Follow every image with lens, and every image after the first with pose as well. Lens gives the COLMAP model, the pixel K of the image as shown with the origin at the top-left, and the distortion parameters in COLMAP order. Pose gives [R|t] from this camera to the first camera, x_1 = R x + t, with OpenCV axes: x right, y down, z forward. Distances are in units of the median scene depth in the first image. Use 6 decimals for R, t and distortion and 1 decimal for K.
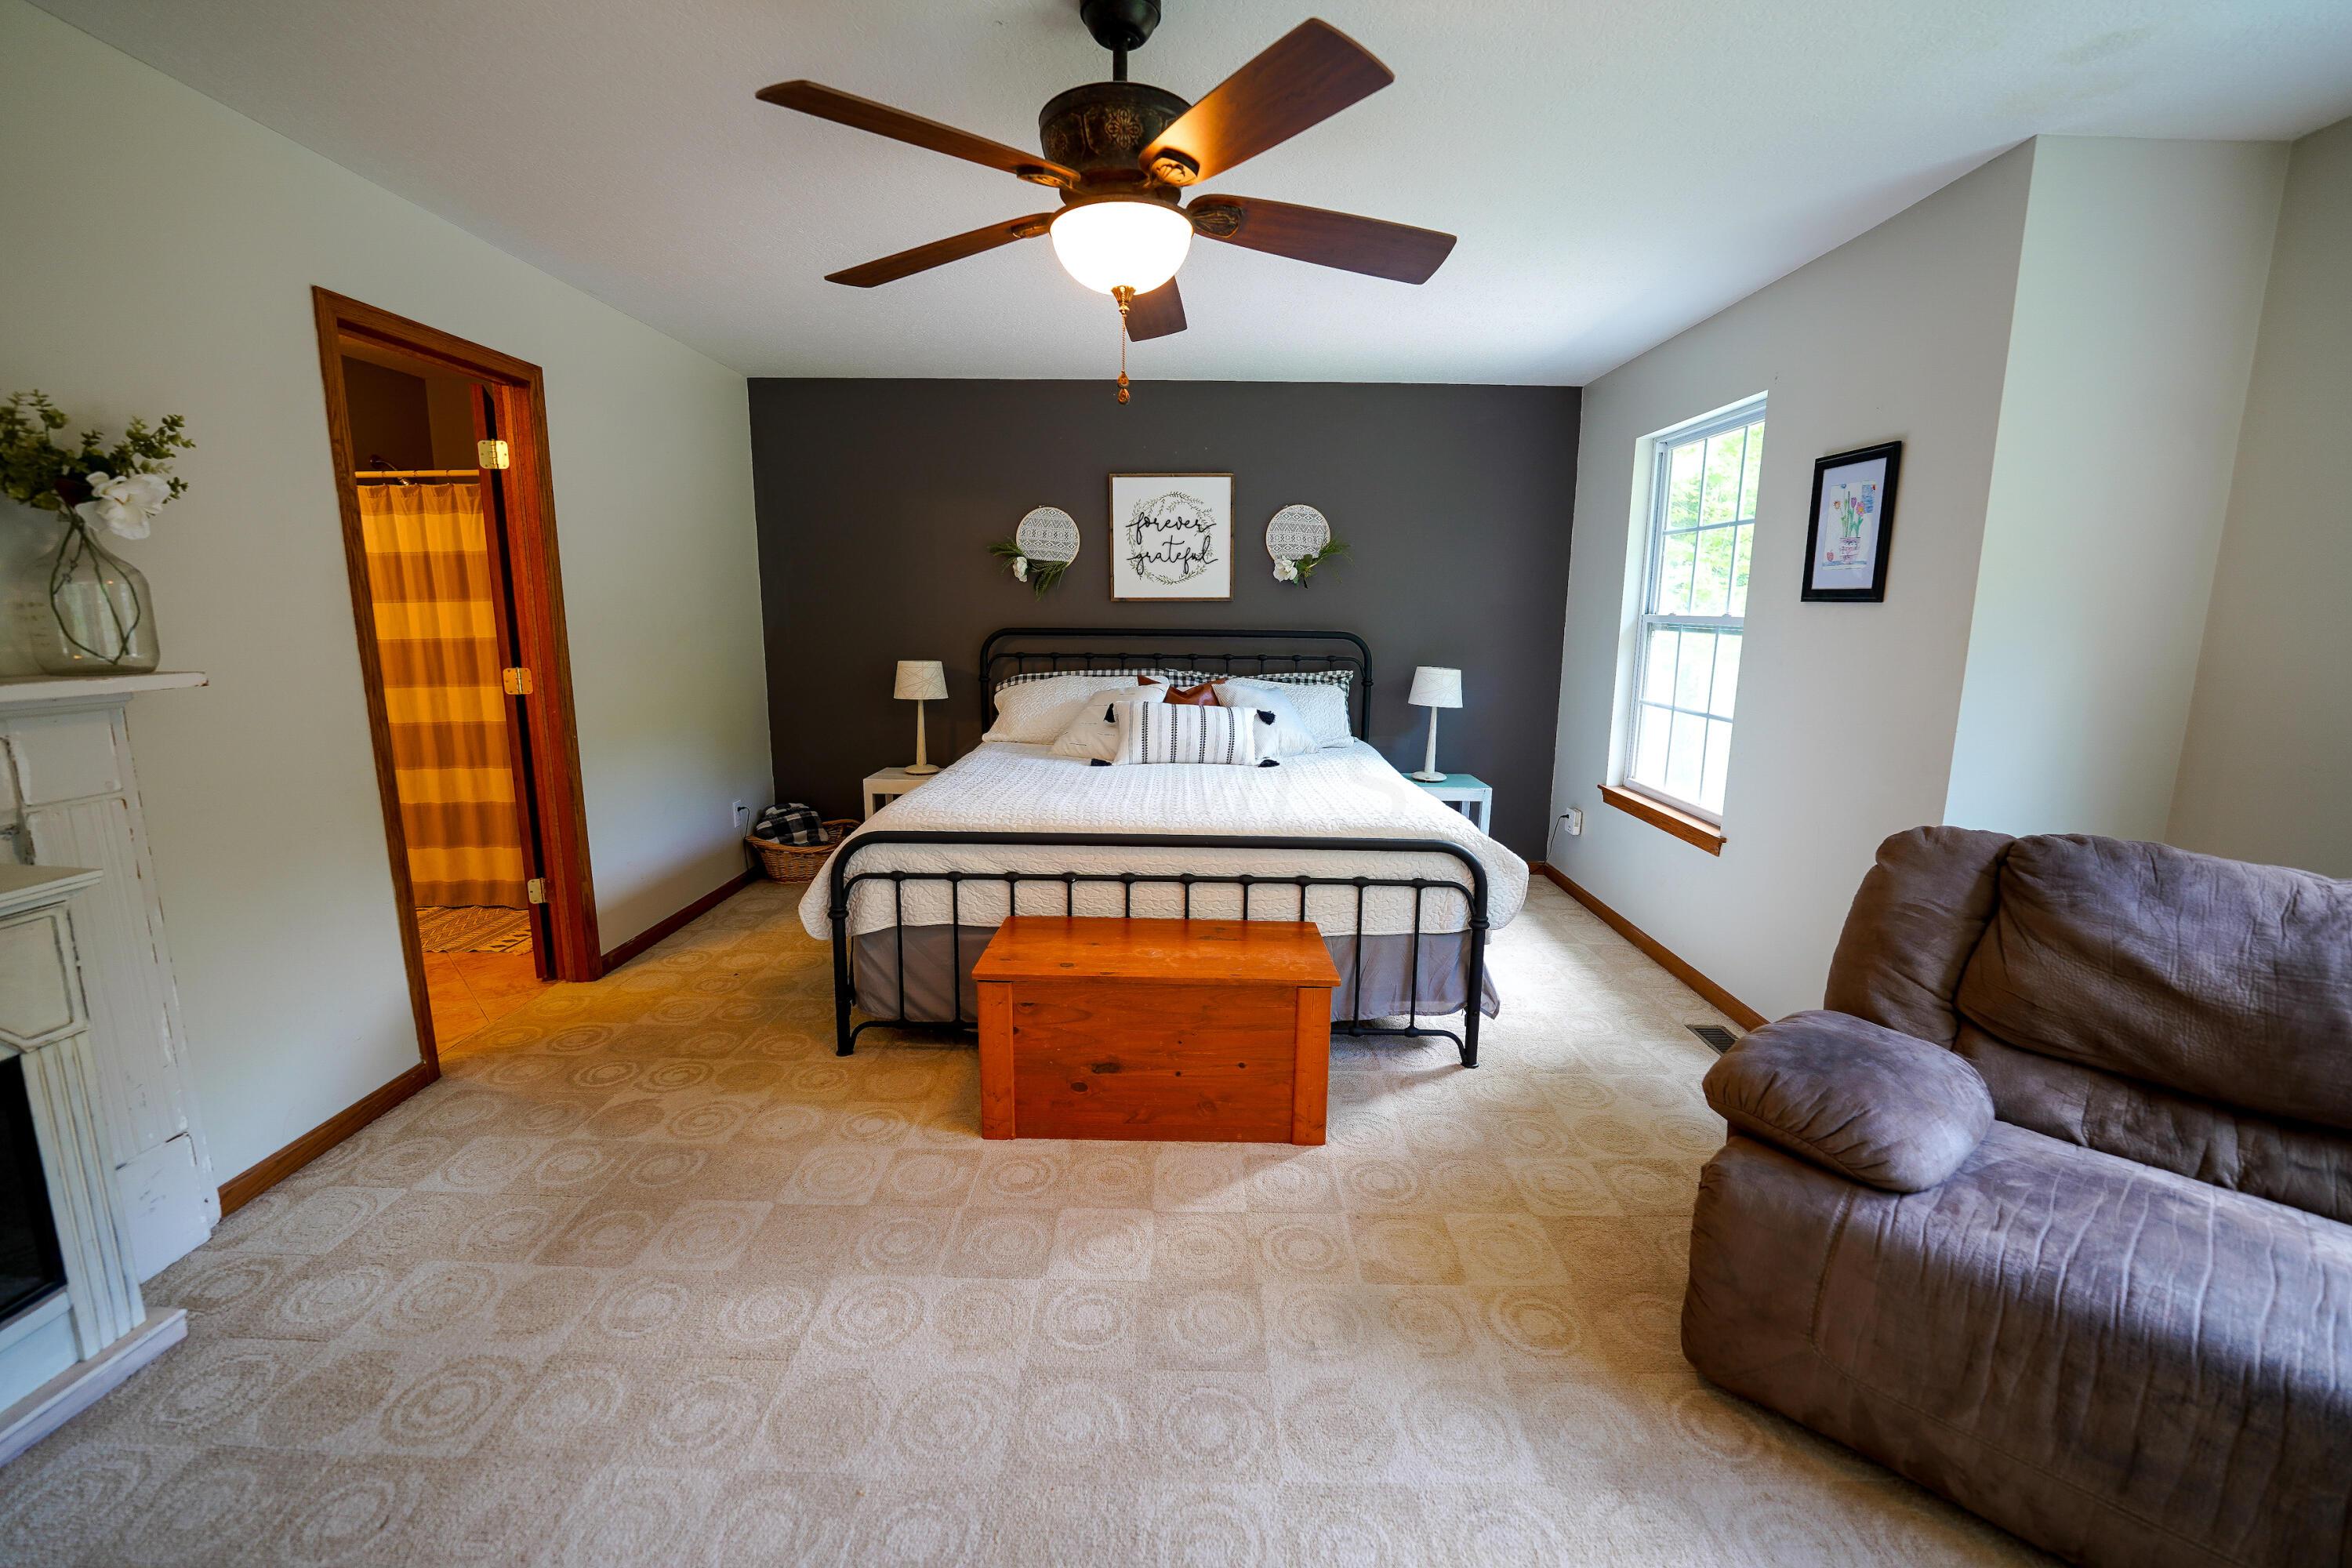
lens RADIAL K [[957.2, 0, 1177.9], [0, 957.2, 779.0], [0, 0, 1]] dist [-0.024975, 0.000546]
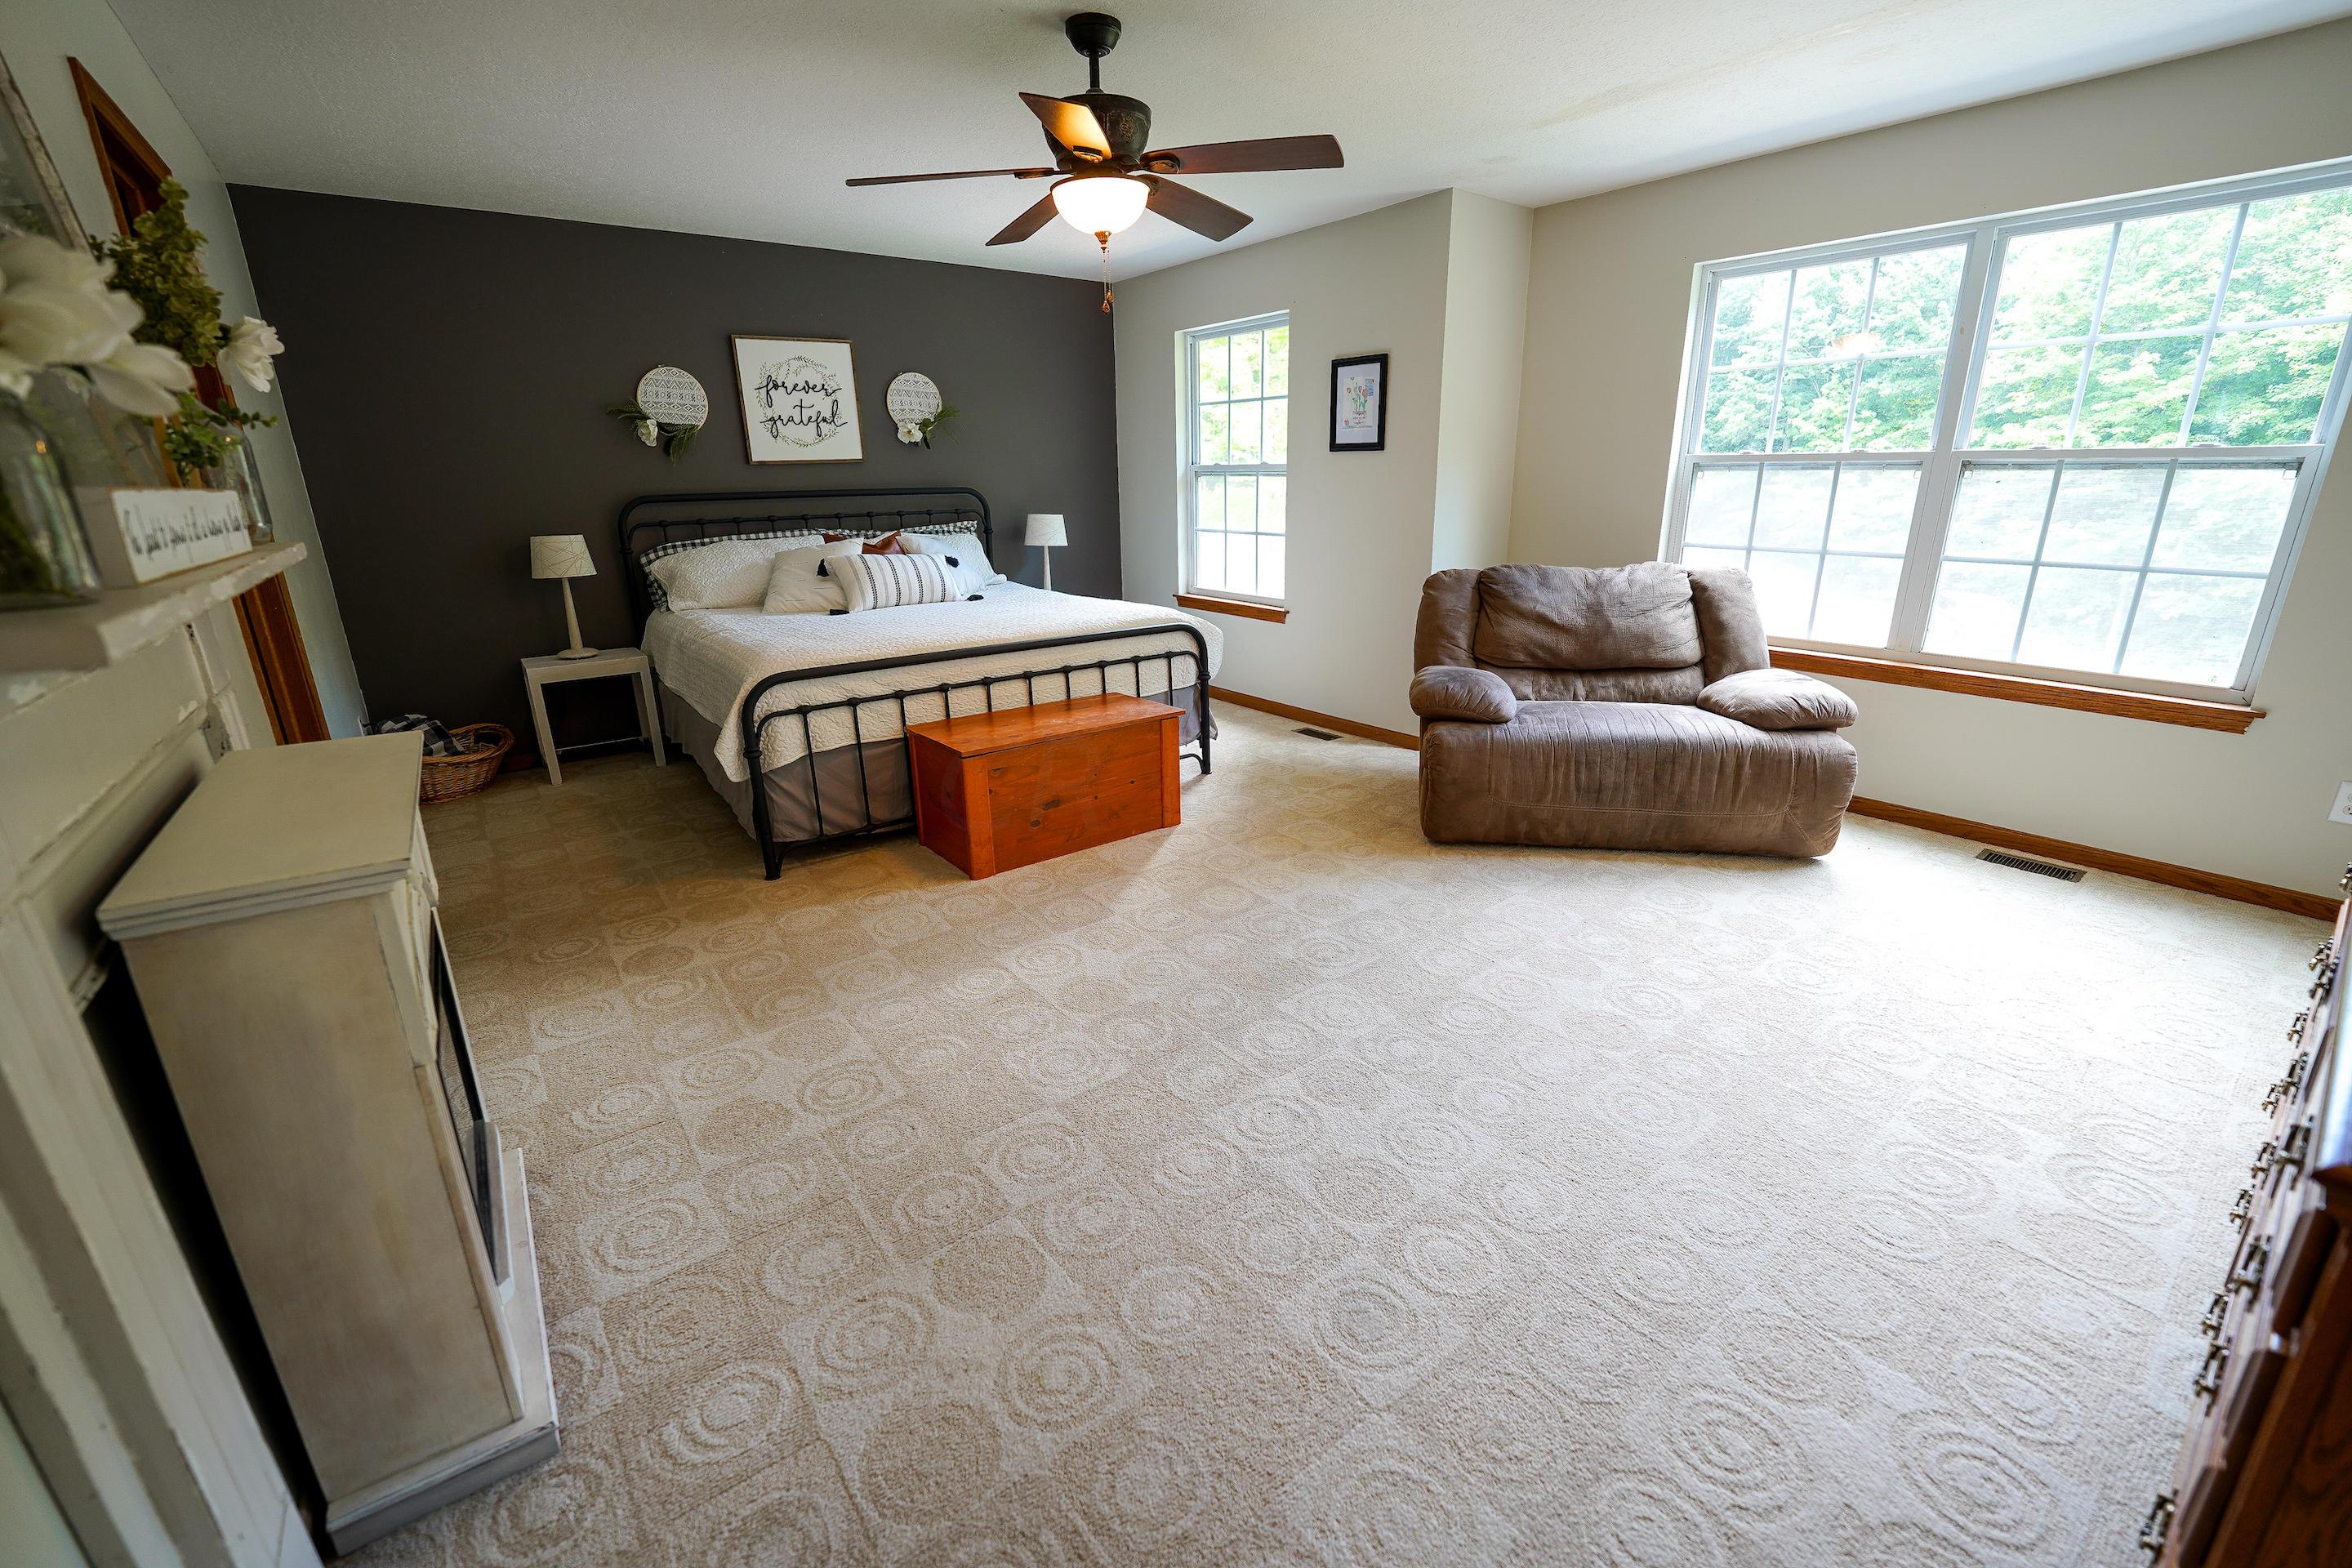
lens RADIAL K [[957.2, 0, 1177.9], [0, 957.2, 779.0], [0, 0, 1]] dist [-0.024975, 0.000546]
pose [[0.788206, -0.207593, 0.579342, -0.615694], [0.129773, 0.976287, 0.173270, 0.042901], [-0.601573, -0.061390, 0.796455, -0.176758]]
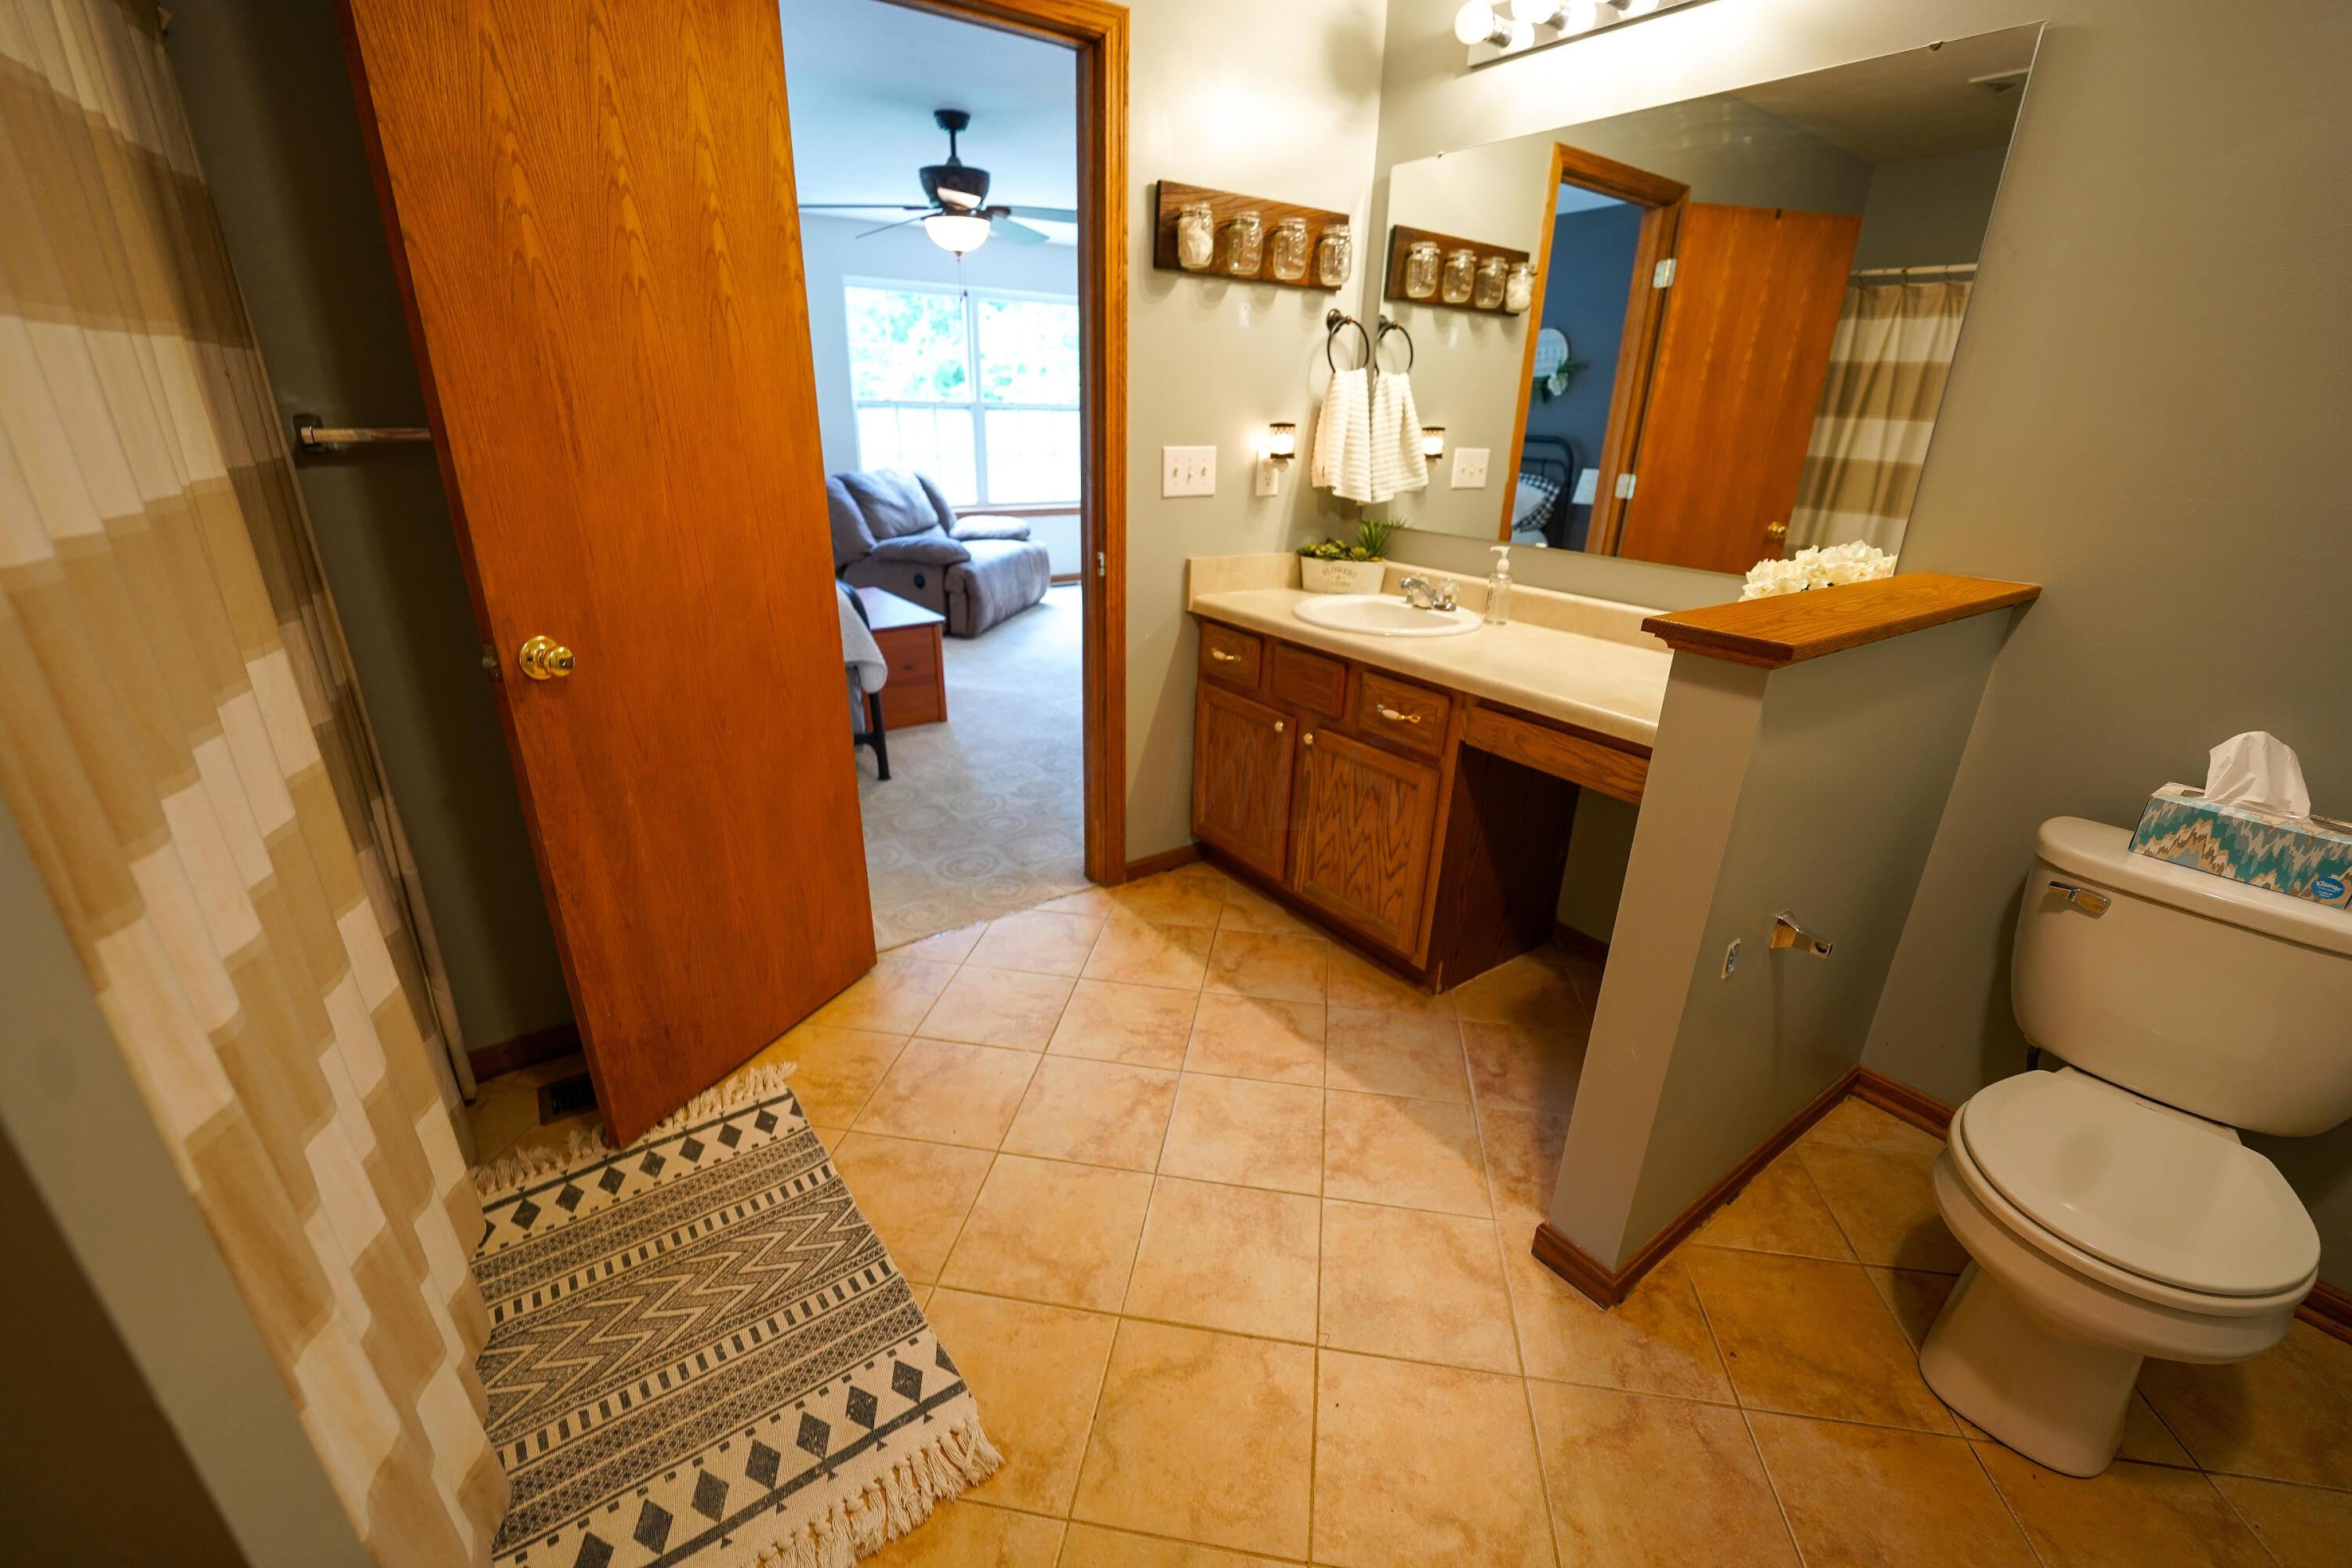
lens RADIAL K [[952.9, 0, 1184.2], [0, 952.9, 784.5], [0, 0, 1]] dist [-0.033236, 0.005793]
pose [[-0.590564, -0.317395, 0.741953, -1.526111], [0.110658, 0.878872, 0.464046, -0.236066], [-0.799368, 0.356151, -0.483908, 1.319907]]
